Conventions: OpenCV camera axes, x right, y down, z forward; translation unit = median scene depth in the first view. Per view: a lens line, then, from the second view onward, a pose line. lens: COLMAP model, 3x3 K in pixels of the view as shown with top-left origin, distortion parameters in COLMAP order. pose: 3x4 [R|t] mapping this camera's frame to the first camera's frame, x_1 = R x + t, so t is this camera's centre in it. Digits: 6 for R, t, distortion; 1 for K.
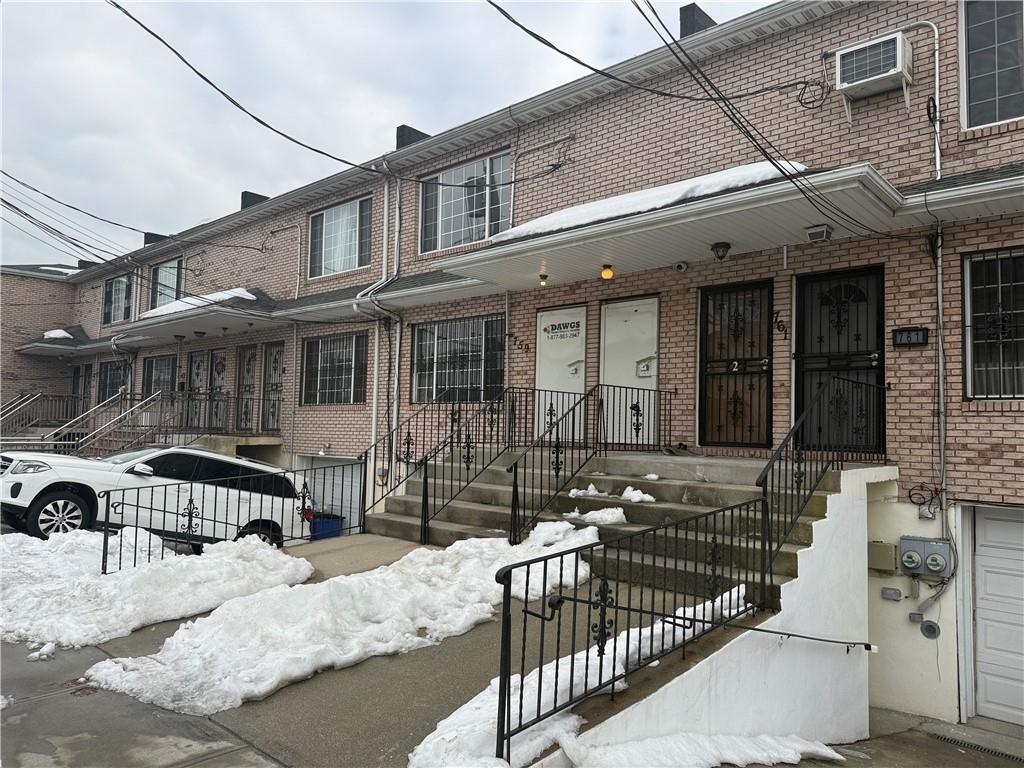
lens RADIAL K [[736.6, 0, 506.0], [0, 736.6, 392.0], [0, 0, 1]] dist [0.102138, -0.176176]
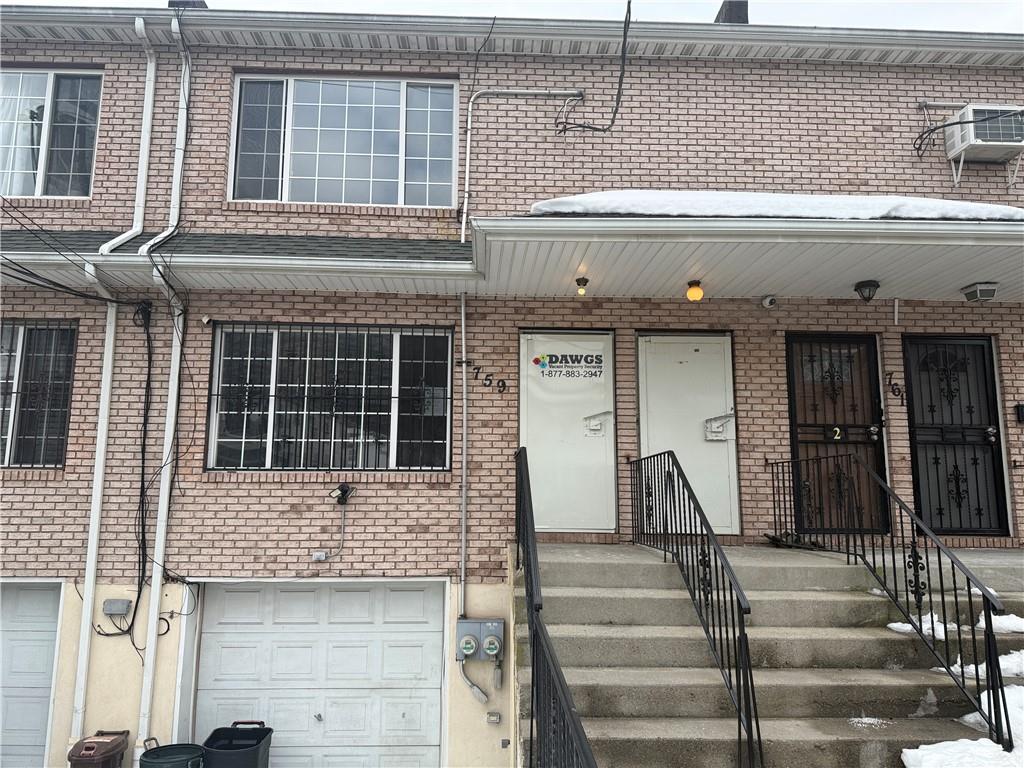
lens RADIAL K [[776.7, 0, 513.2], [0, 776.7, 389.7], [0, 0, 1]] dist [0.079313, -0.124055]
pose [[0.701248, 0.091857, 0.706975, -0.510260], [-0.028142, 0.994458, -0.101296, 0.013704], [-0.712362, 0.051138, 0.699947, 0.601152]]
